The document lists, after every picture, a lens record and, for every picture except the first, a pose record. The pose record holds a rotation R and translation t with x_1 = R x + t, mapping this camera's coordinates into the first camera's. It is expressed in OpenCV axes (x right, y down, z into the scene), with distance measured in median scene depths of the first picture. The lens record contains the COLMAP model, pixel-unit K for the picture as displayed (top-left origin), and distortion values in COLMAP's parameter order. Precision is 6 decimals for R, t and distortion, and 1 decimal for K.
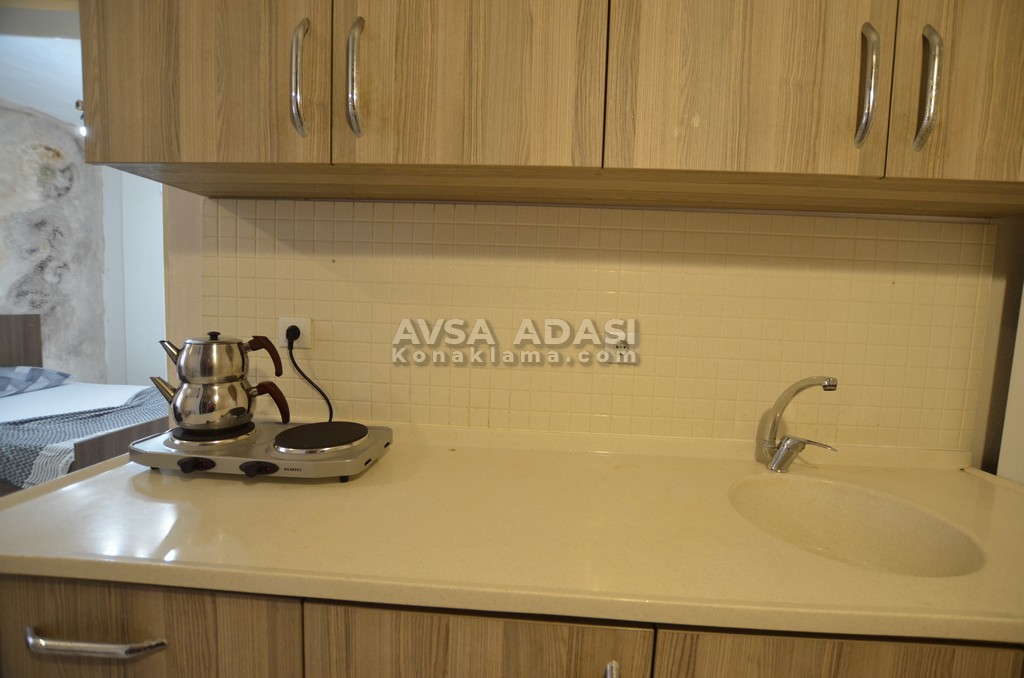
lens RADIAL K [[448.7, 0, 515.7], [0, 448.7, 338.4], [0, 0, 1]] dist [-0.000933, 0.000636]
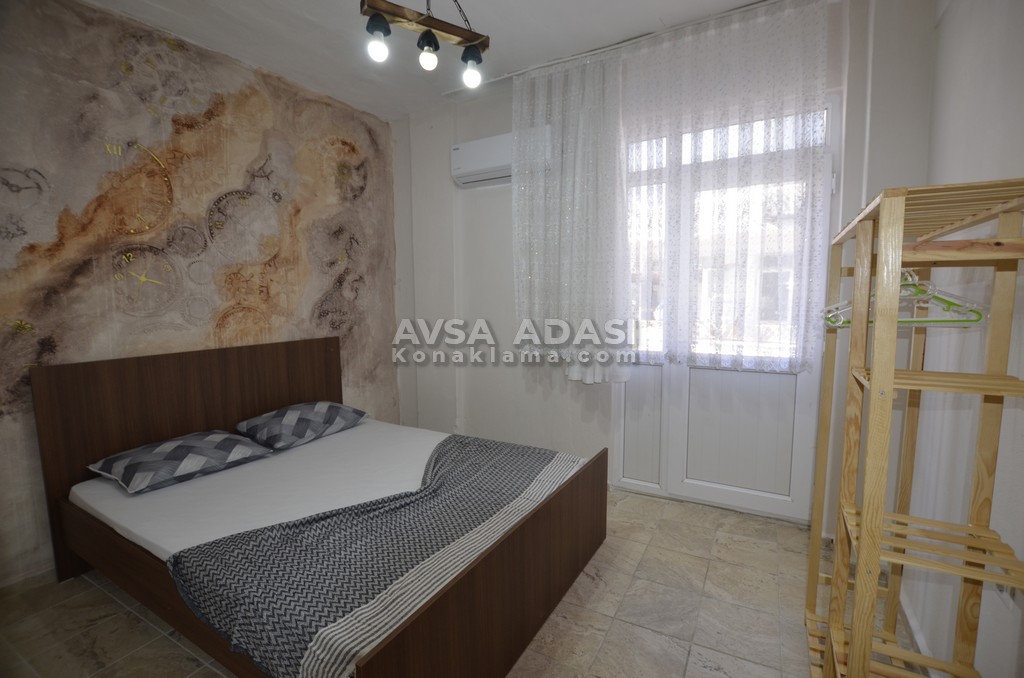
lens RADIAL K [[448.5, 0, 528.2], [0, 448.5, 340.9], [0, 0, 1]] dist [-0.029085, 0.005595]
pose [[0.899422, 0.001484, -0.437079, -1.383798], [0.006070, 0.999855, 0.015887, -0.219781], [0.437039, -0.016942, 0.899283, 1.495568]]
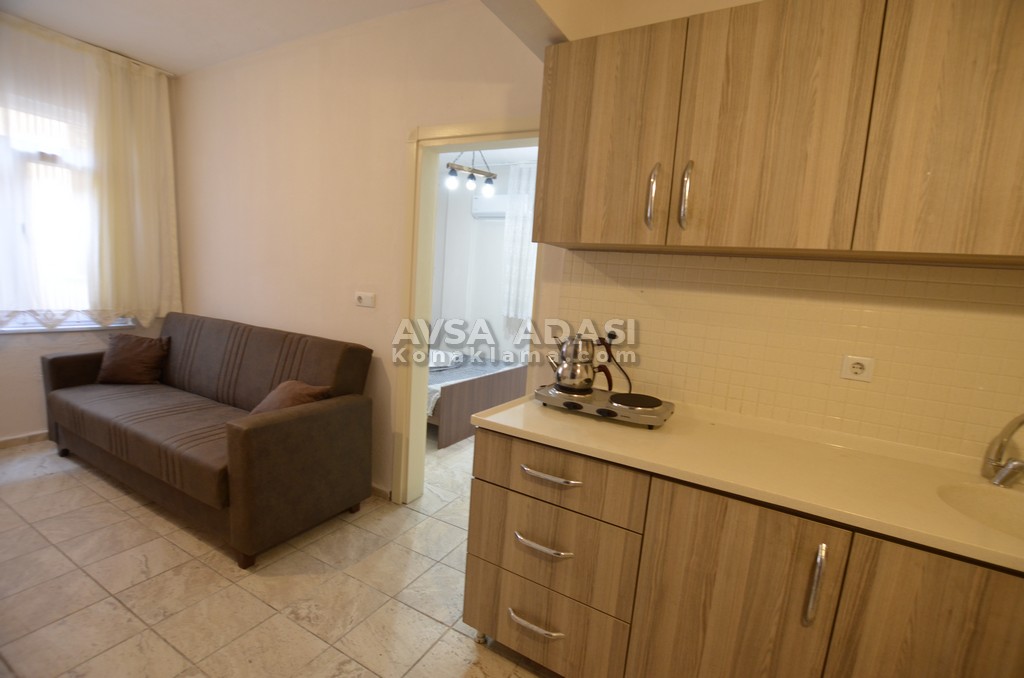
lens RADIAL K [[448.5, 0, 528.2], [0, 448.5, 340.9], [0, 0, 1]] dist [-0.029085, 0.005595]
pose [[0.902348, 0.089844, -0.421540, -0.110327], [-0.078751, 0.995936, 0.043692, -0.047267], [0.423753, -0.006228, 0.905757, -0.674787]]
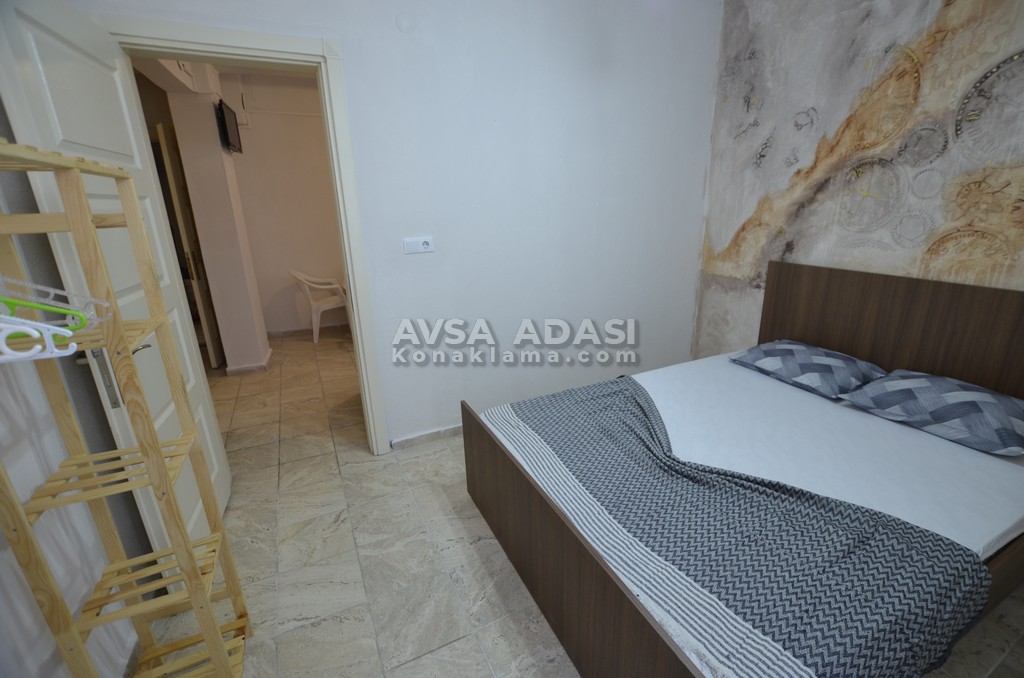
lens RADIAL K [[448.5, 0, 528.2], [0, 448.5, 340.9], [0, 0, 1]] dist [-0.029085, 0.005595]
pose [[-0.867298, 0.123693, -0.482176, -1.427820], [-0.058025, 0.936911, 0.344718, -0.492334], [0.494395, 0.326952, -0.805404, 3.958813]]
